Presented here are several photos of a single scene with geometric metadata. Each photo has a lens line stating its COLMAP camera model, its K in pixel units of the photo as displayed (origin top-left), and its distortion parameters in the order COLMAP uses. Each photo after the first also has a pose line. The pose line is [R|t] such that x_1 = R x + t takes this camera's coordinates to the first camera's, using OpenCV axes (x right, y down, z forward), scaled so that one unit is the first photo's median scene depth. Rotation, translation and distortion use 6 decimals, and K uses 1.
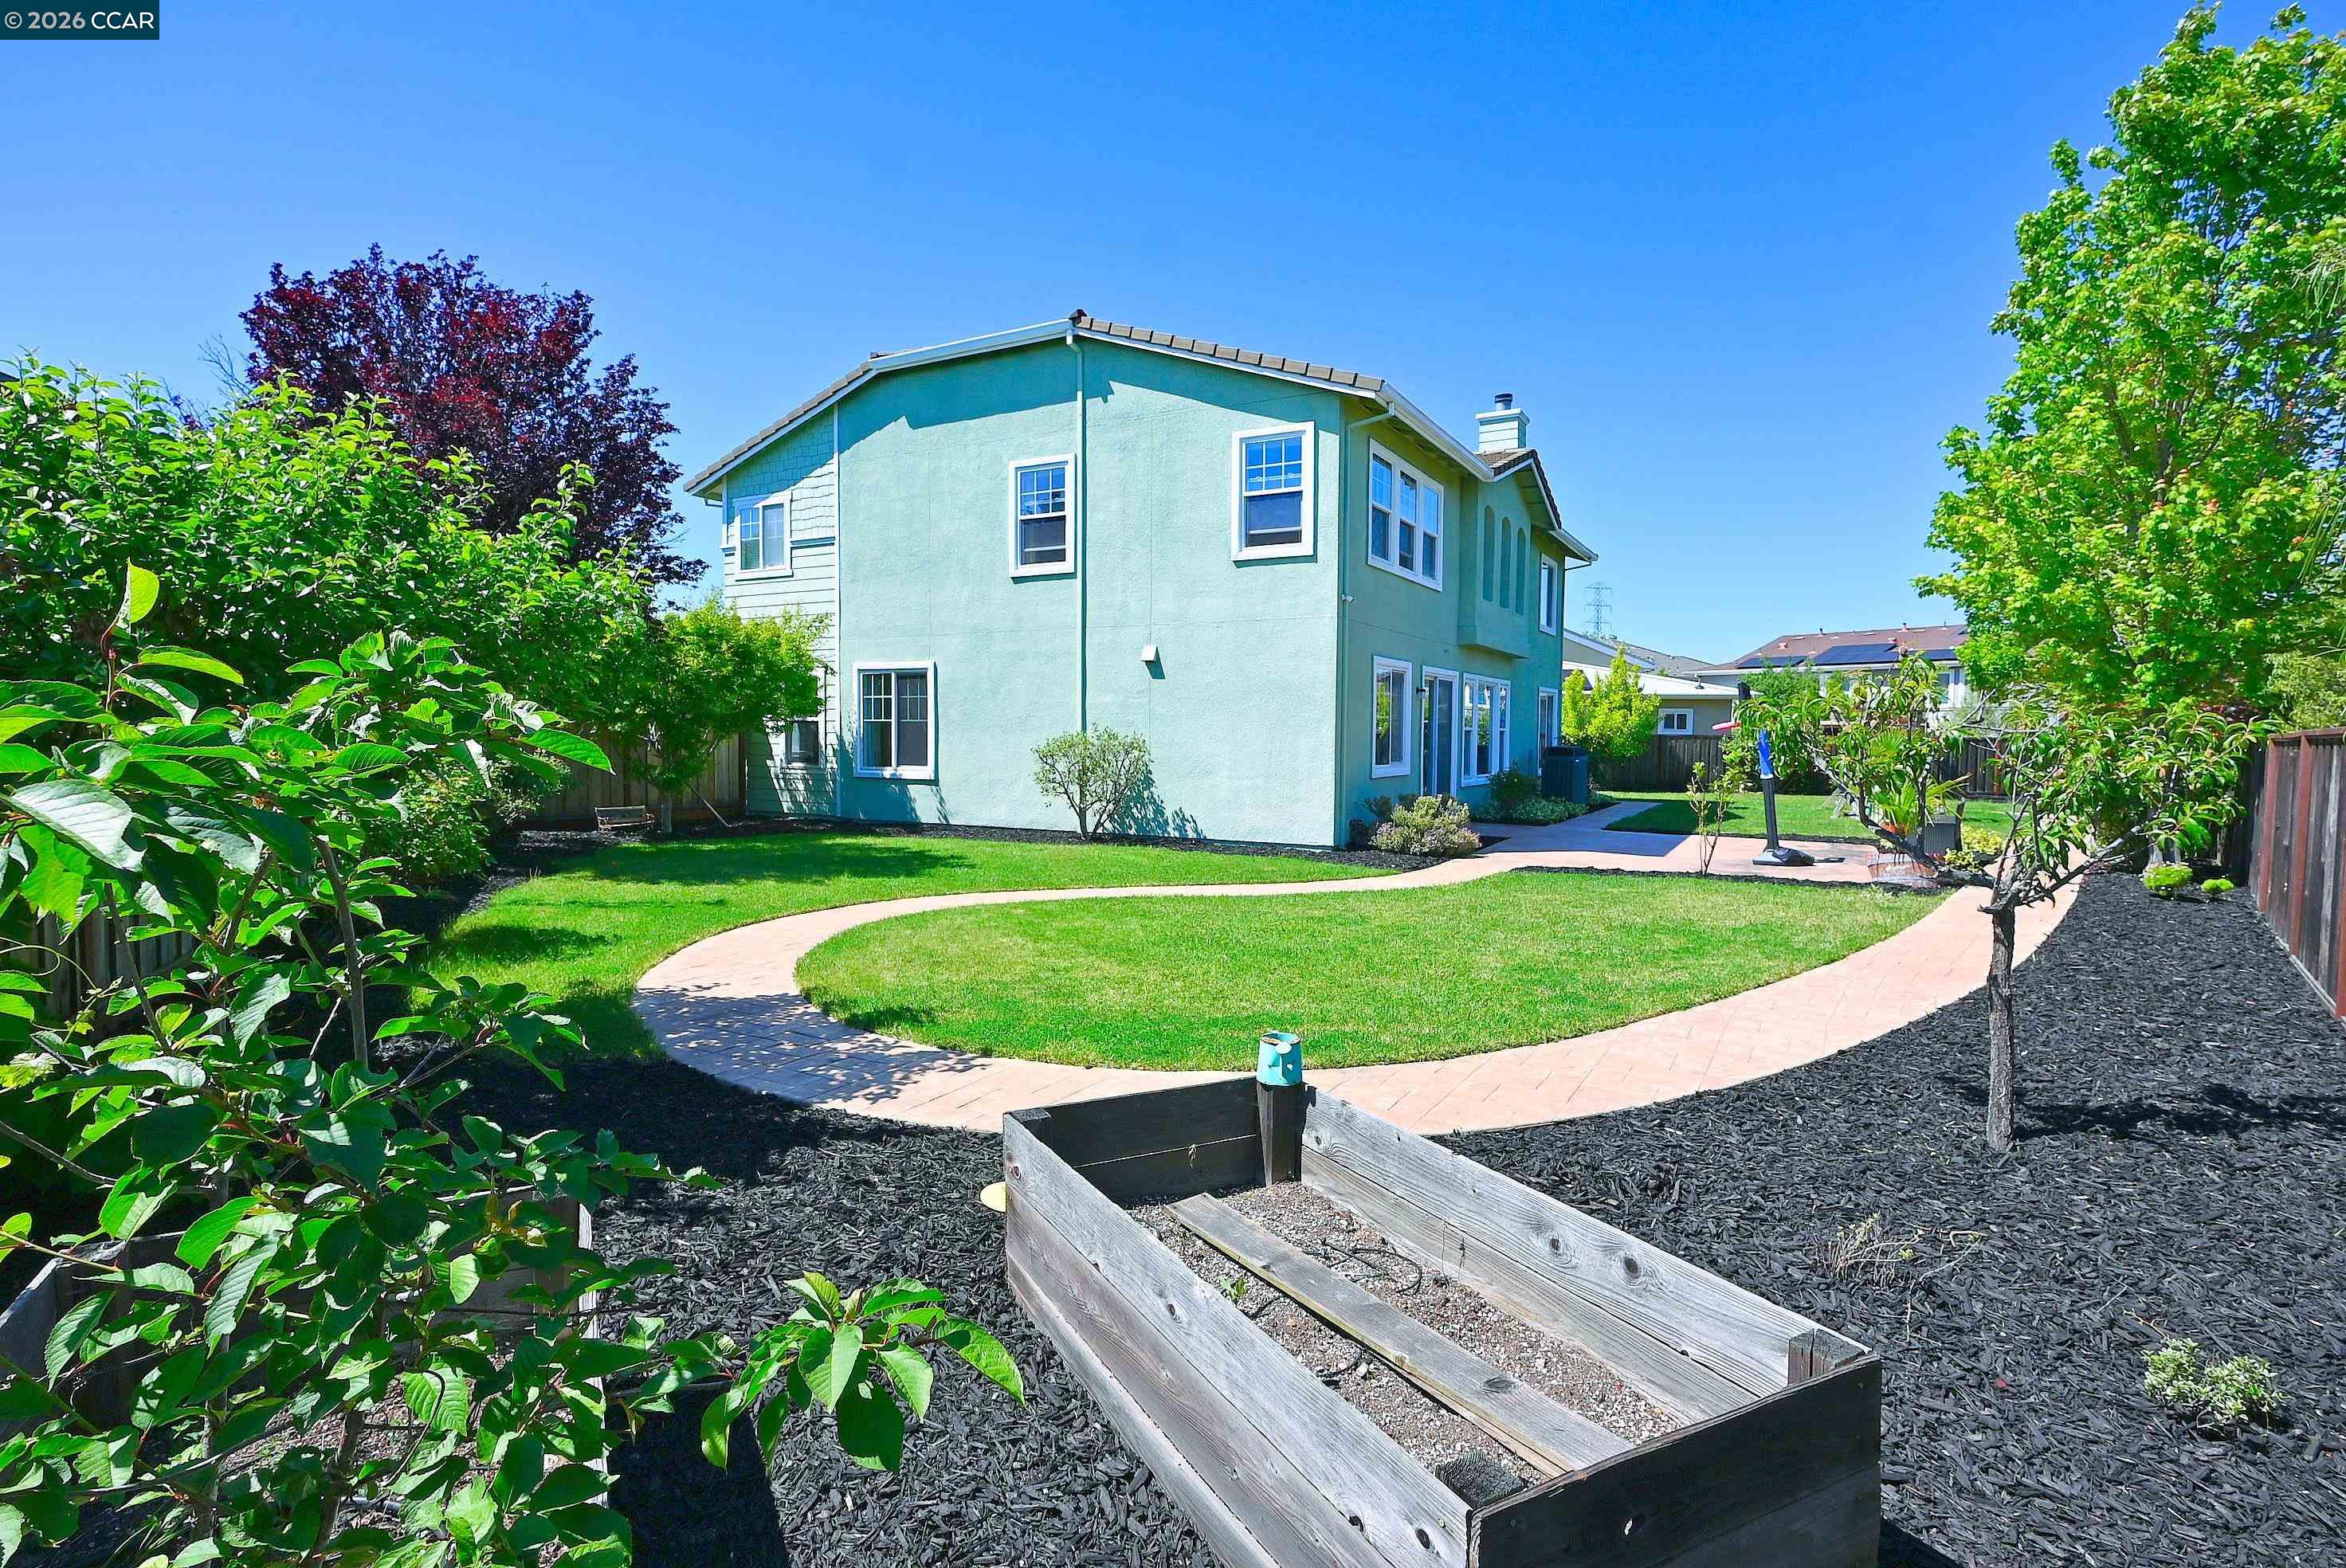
lens RADIAL K [[1168.0, 0, 1198.5], [0, 1168.0, 789.4], [0, 0, 1]] dist [-0.004311, 0.003879]
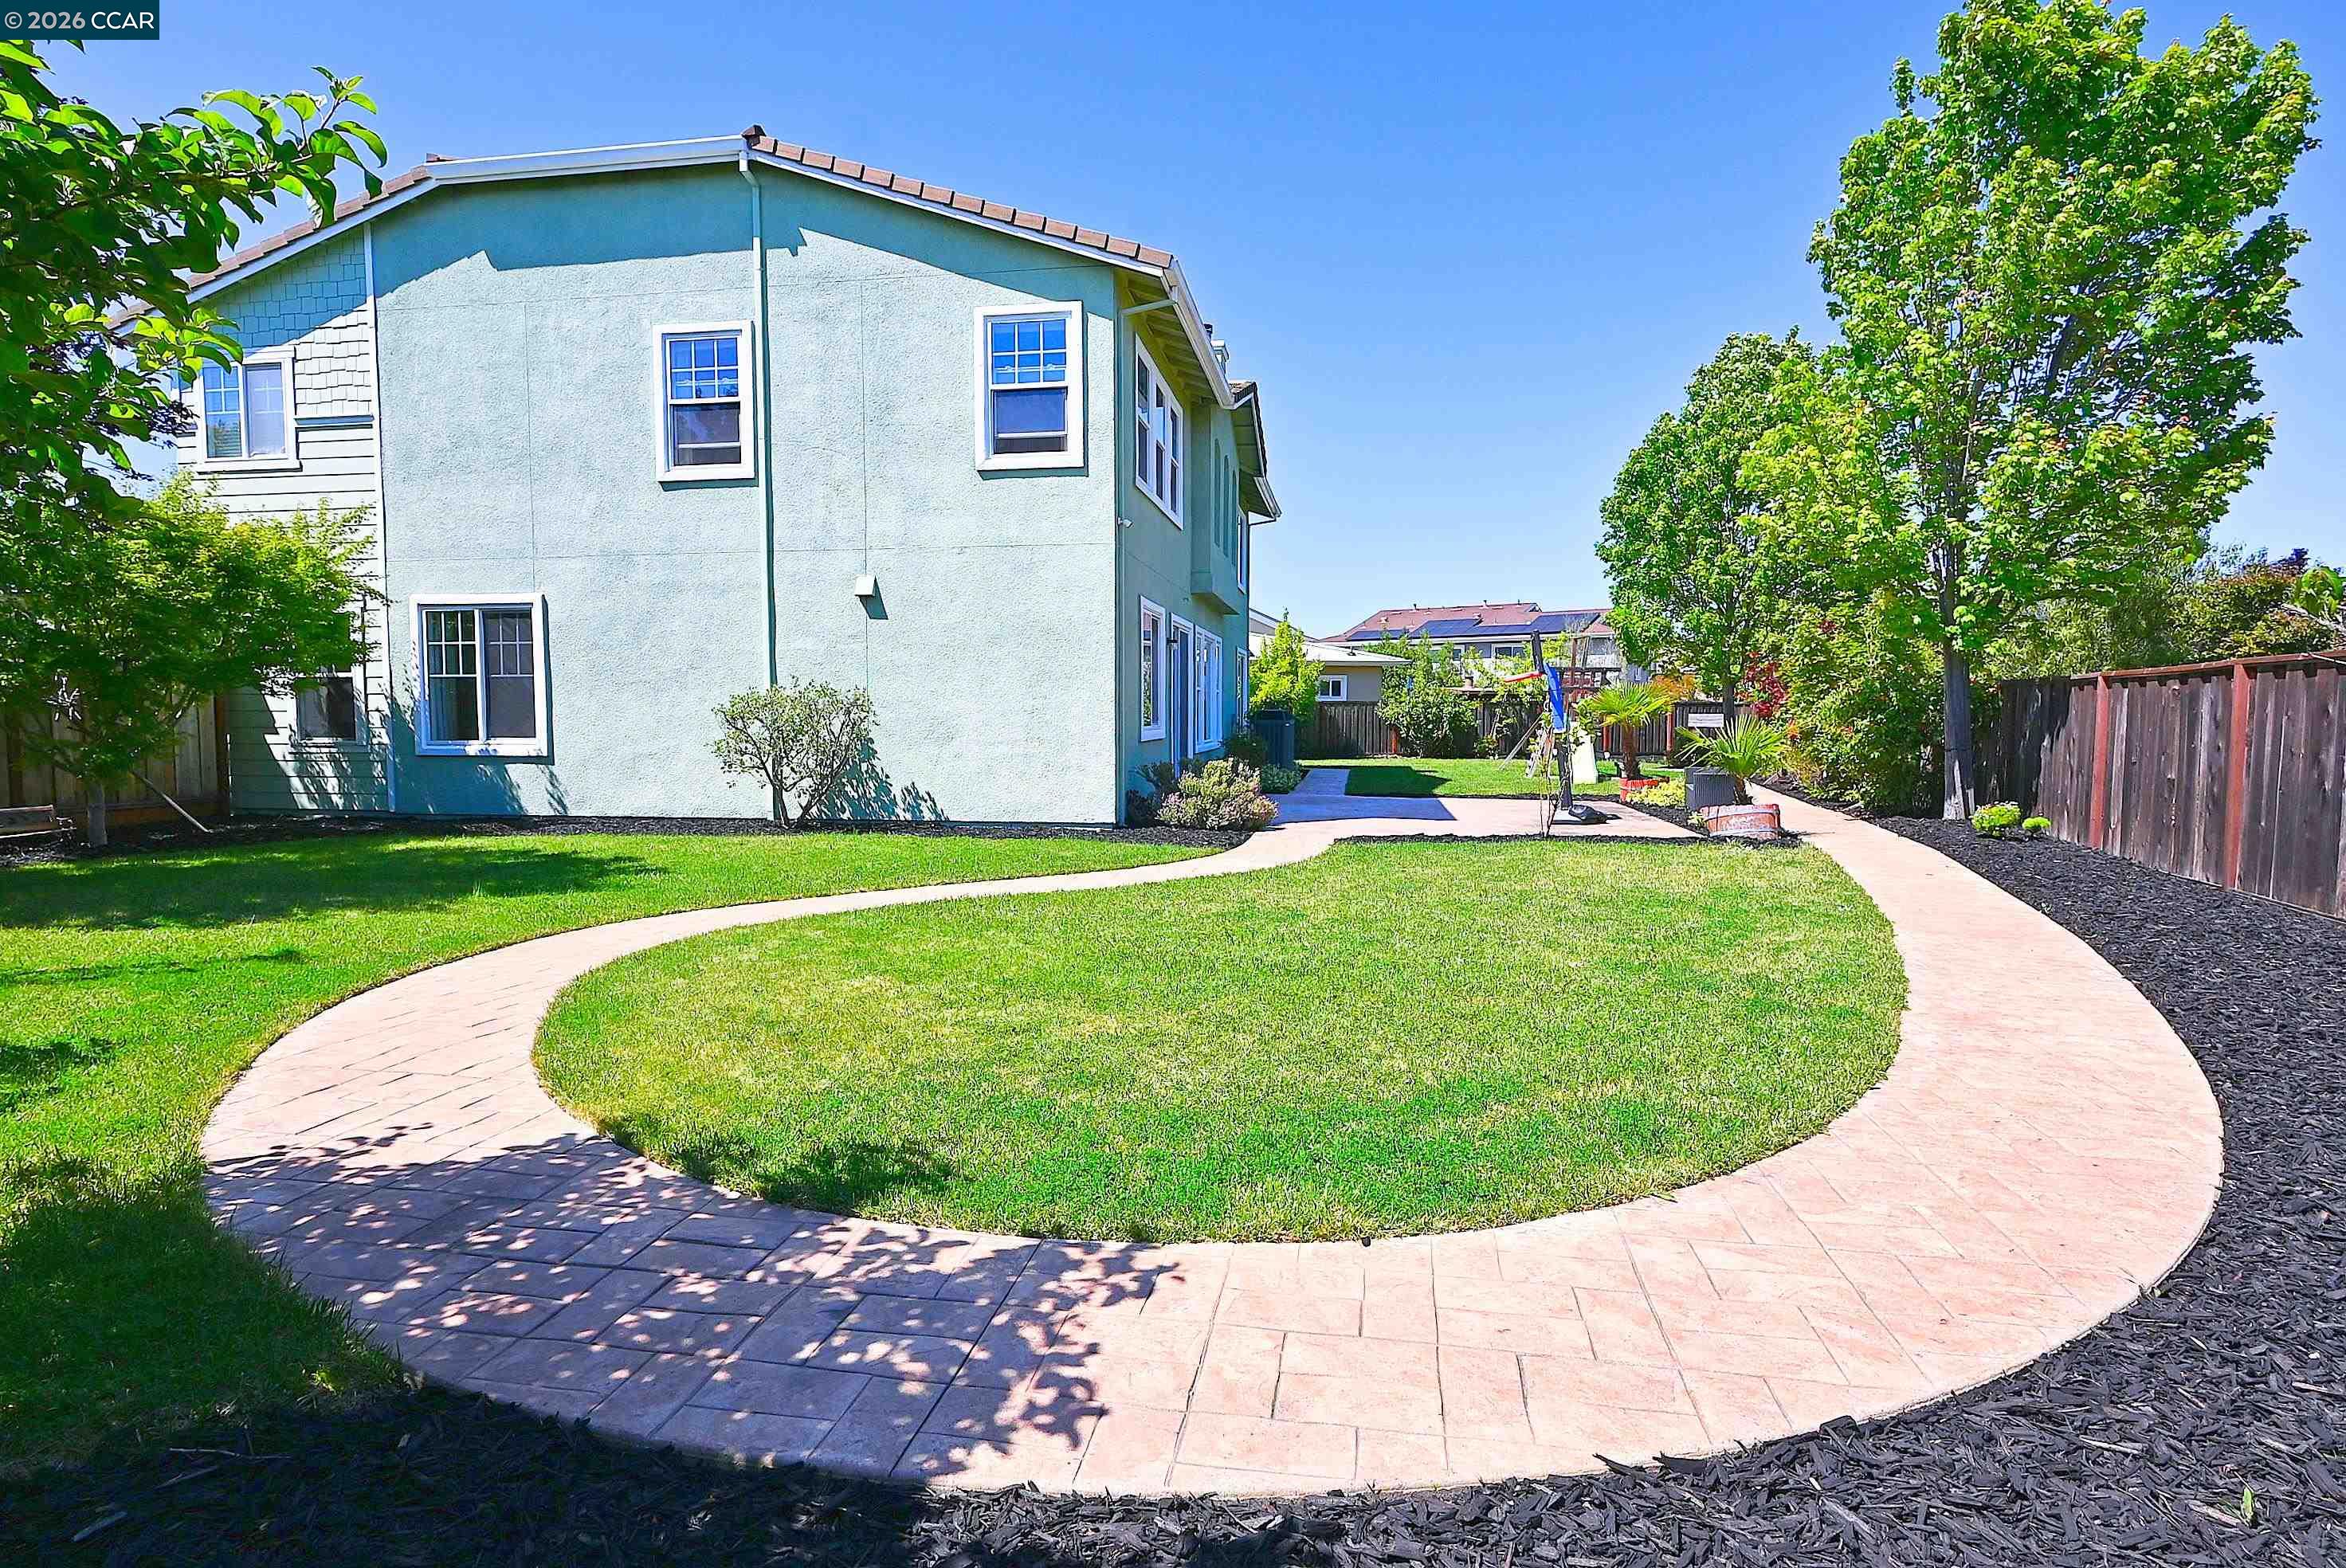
lens RADIAL K [[1168.0, 0, 1149.1], [0, 1168.0, 786.2], [0, 0, 1]] dist [-0.004311, 0.003879]
pose [[0.940948, -0.029047, 0.337303, -0.130577], [0.025205, 0.999558, 0.015764, 0.009581], [-0.337611, -0.006332, 0.941264, 0.202217]]
